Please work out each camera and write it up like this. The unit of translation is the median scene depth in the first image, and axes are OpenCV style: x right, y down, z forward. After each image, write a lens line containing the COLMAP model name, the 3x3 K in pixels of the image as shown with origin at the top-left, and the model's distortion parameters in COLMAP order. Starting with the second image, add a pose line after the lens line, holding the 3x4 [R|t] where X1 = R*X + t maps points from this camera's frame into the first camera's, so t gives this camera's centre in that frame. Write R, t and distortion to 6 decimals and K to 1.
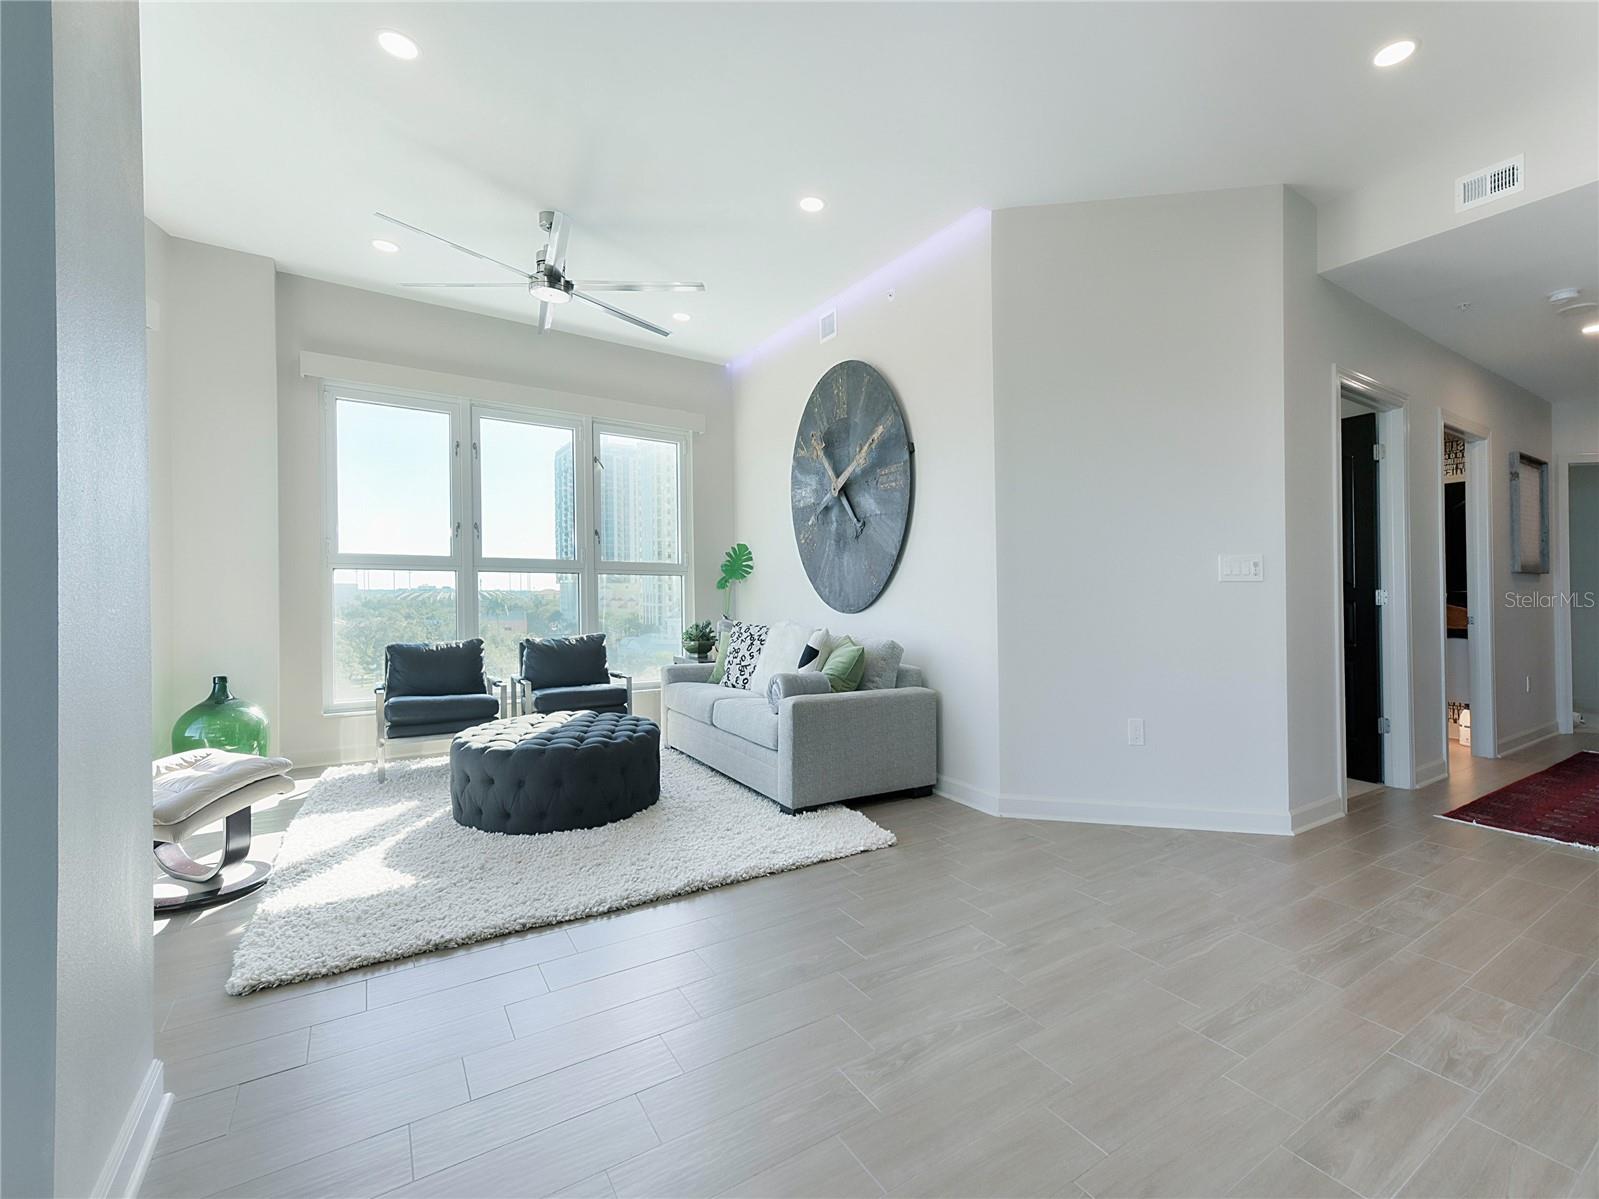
lens RADIAL K [[731.3, 0, 851.4], [0, 731.3, 607.9], [0, 0, 1]] dist [0.016359, 0.000215]
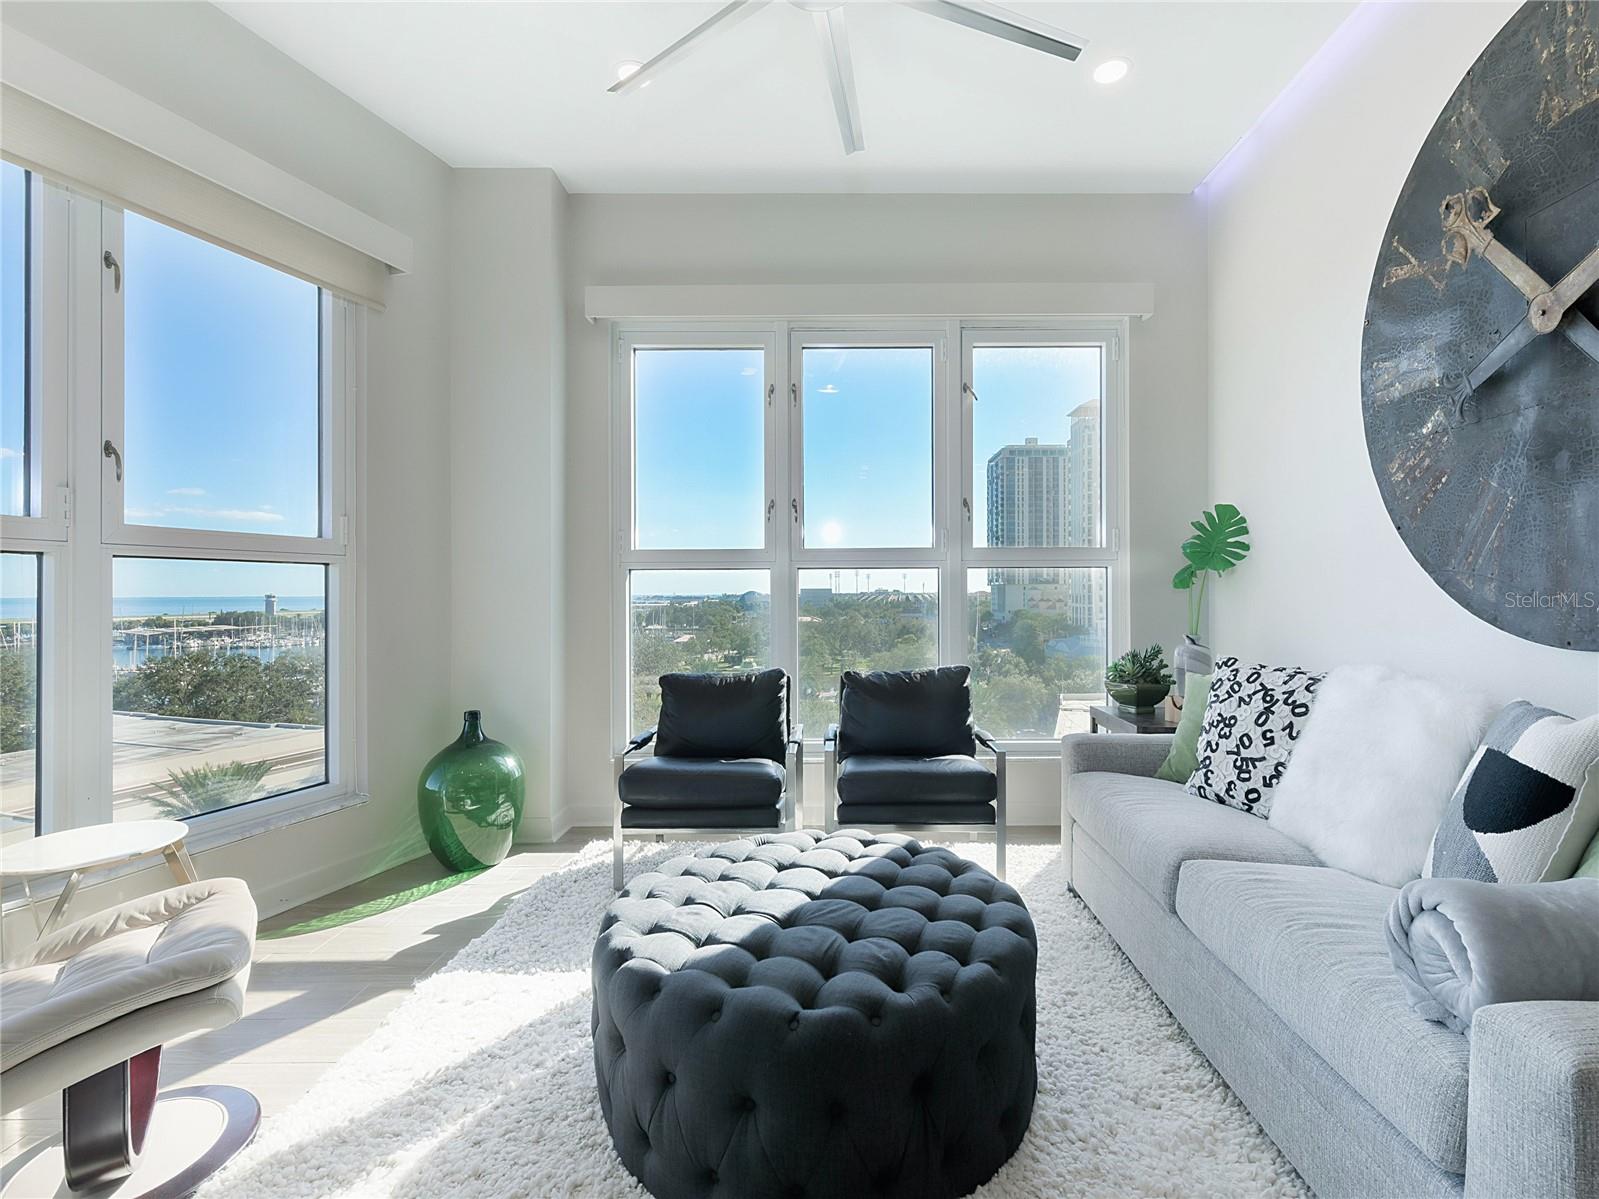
lens RADIAL K [[768.2, 0, 781.7], [0, 768.2, 615.6], [0, 0, 1]] dist [0.005953, 0.000860]
pose [[0.804239, 0.008041, -0.594251, -0.094272], [-0.003290, 0.999953, 0.009077, -0.011944], [0.594296, -0.005345, 0.804228, 0.438255]]
